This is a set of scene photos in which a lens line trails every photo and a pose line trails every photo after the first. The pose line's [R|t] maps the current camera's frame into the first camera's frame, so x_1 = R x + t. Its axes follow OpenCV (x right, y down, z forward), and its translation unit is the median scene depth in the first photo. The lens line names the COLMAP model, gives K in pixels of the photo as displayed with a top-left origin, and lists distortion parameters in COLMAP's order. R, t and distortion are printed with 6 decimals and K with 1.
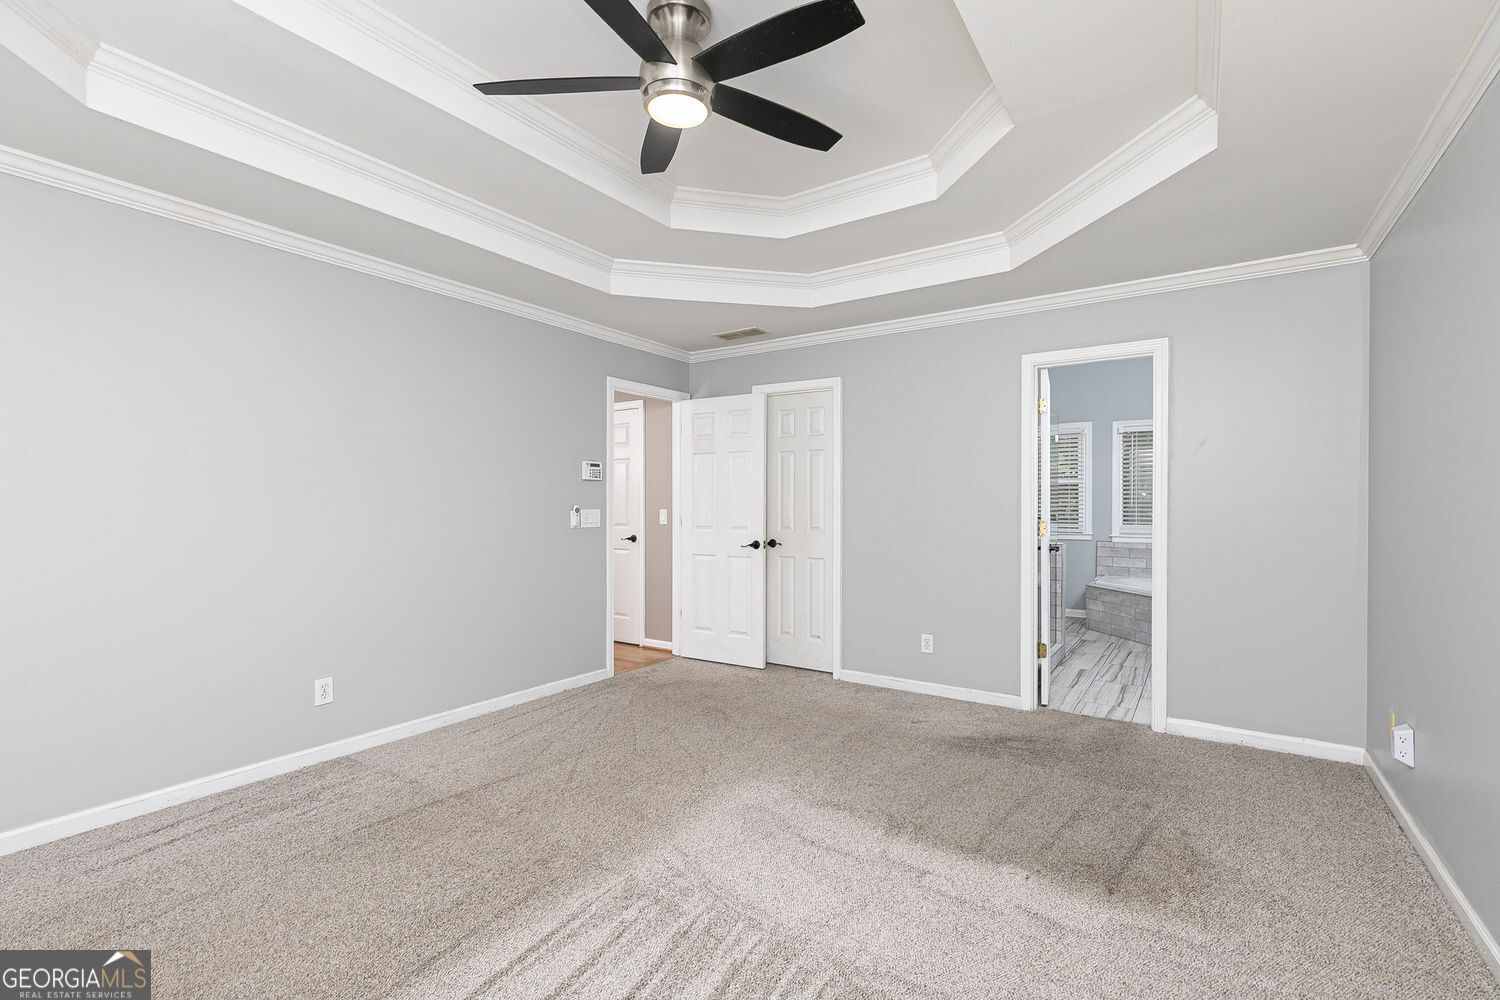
lens RADIAL K [[671.7, 0, 761.5], [0, 671.7, 504.4], [0, 0, 1]] dist [0.007068, -0.002161]
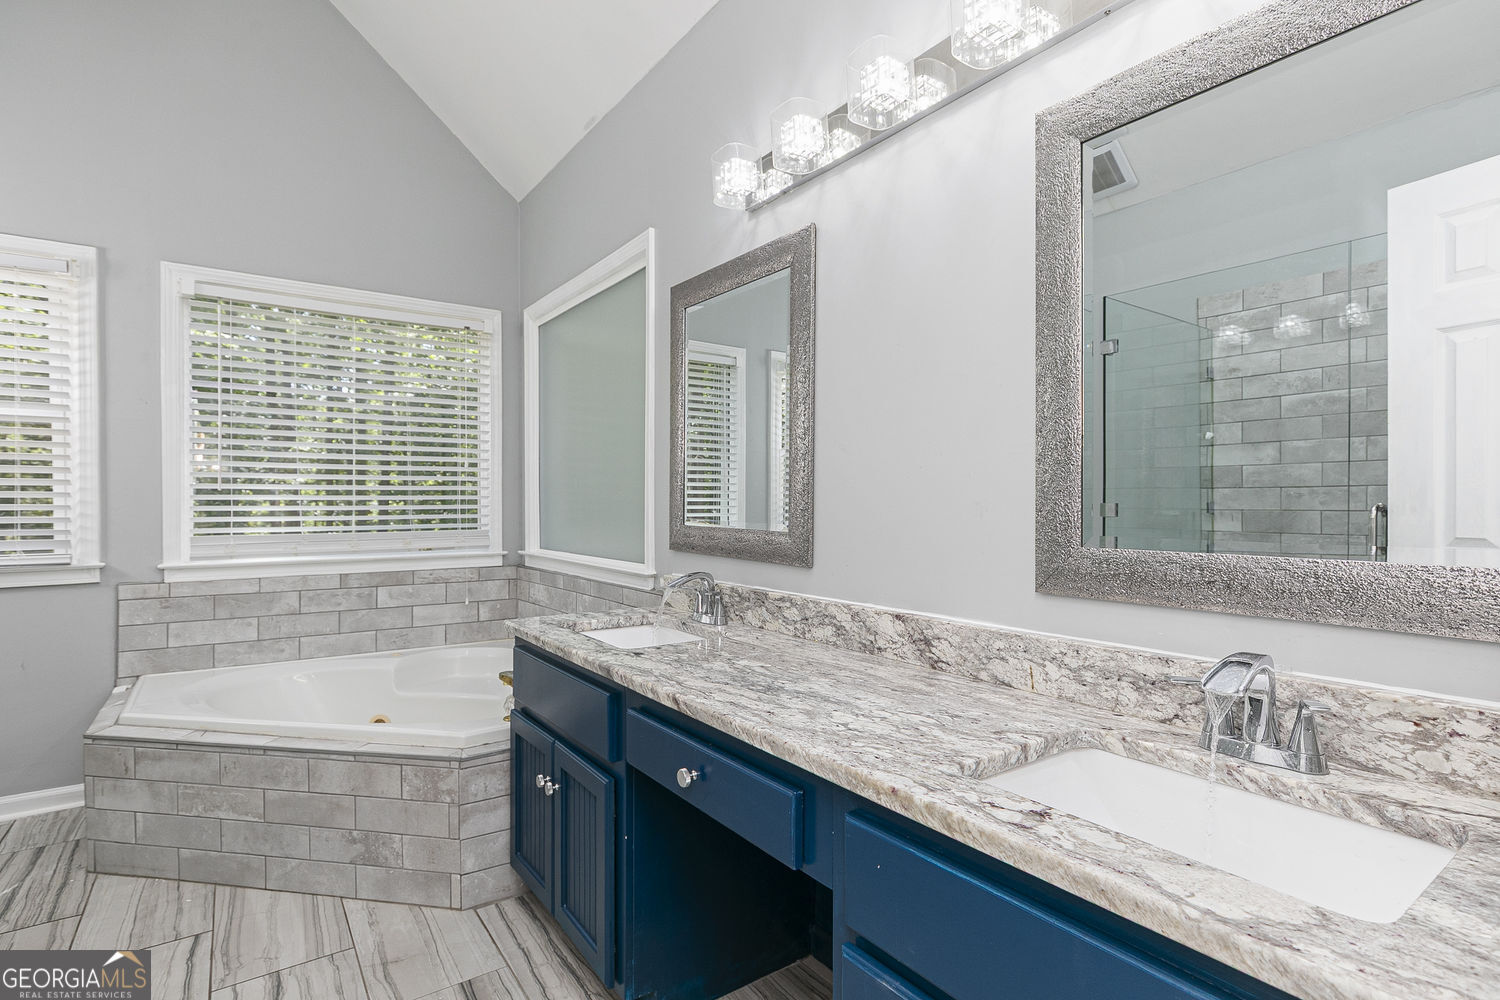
lens RADIAL K [[727.5, 0, 743.3], [0, 727.5, 508.8], [0, 0, 1]] dist [-0.003563, -0.000406]
pose [[0.368429, -0.012698, 0.929569, 0.262603], [0.003792, 0.999919, 0.012156, 0.010665], [-0.929648, -0.000954, 0.368448, 0.547575]]
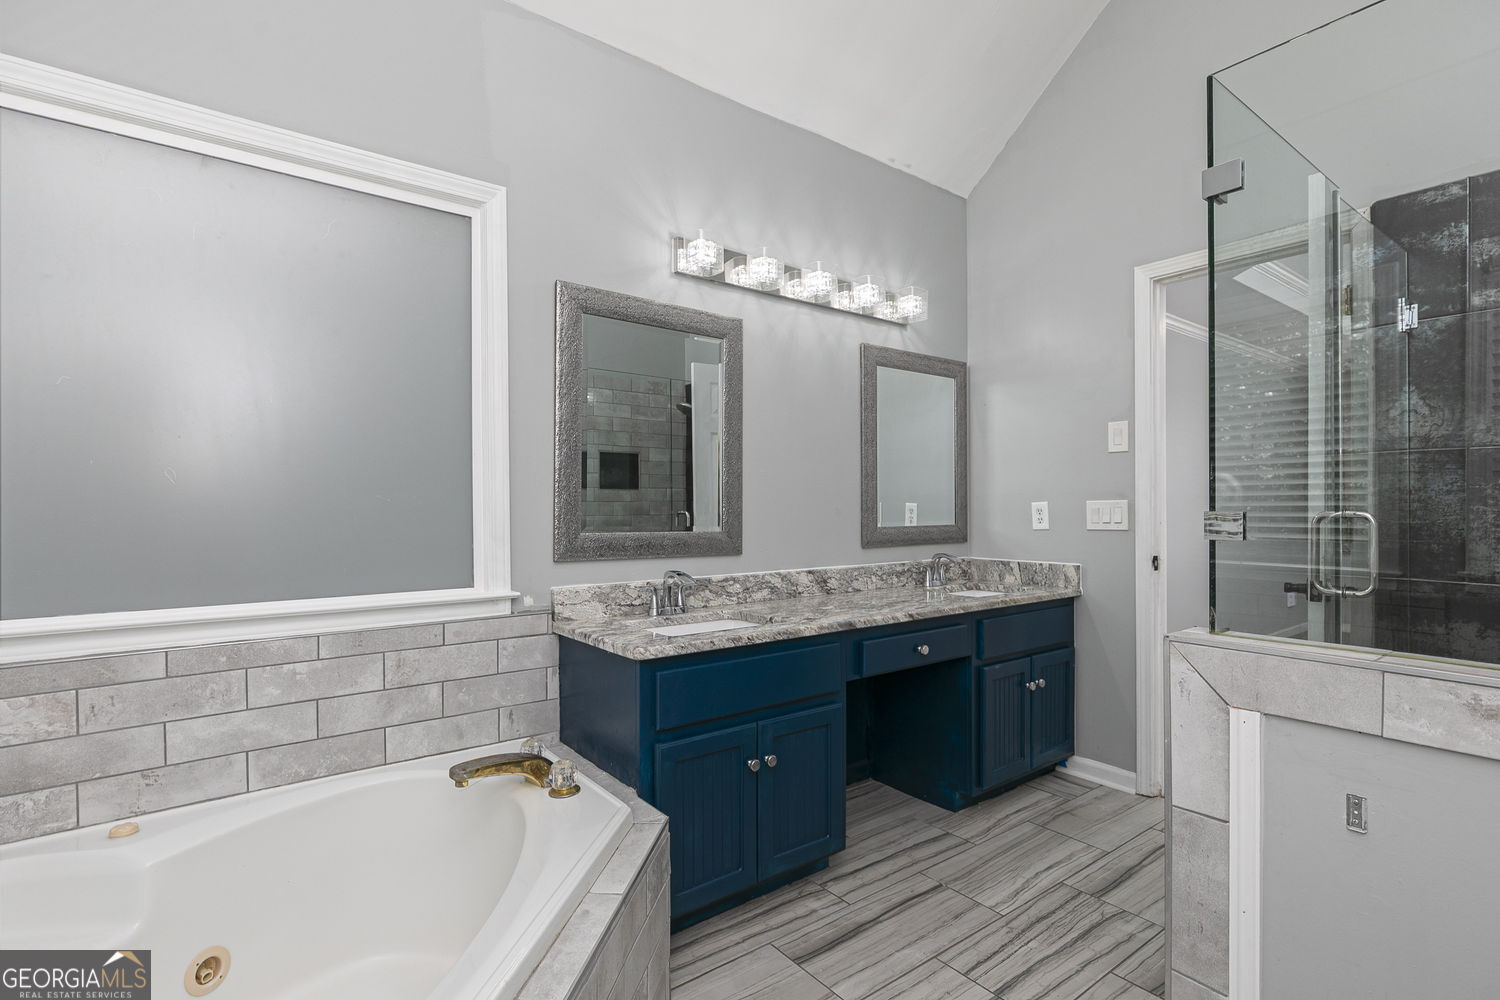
lens RADIAL K [[727.5, 0, 745.2], [0, 727.5, 500.5], [0, 0, 1]] dist [-0.003563, -0.000406]
pose [[-0.943014, -0.001397, 0.332751, 0.454056], [-0.003151, 0.999984, -0.004730, 0.007410], [-0.332739, -0.005509, -0.943003, 1.224176]]
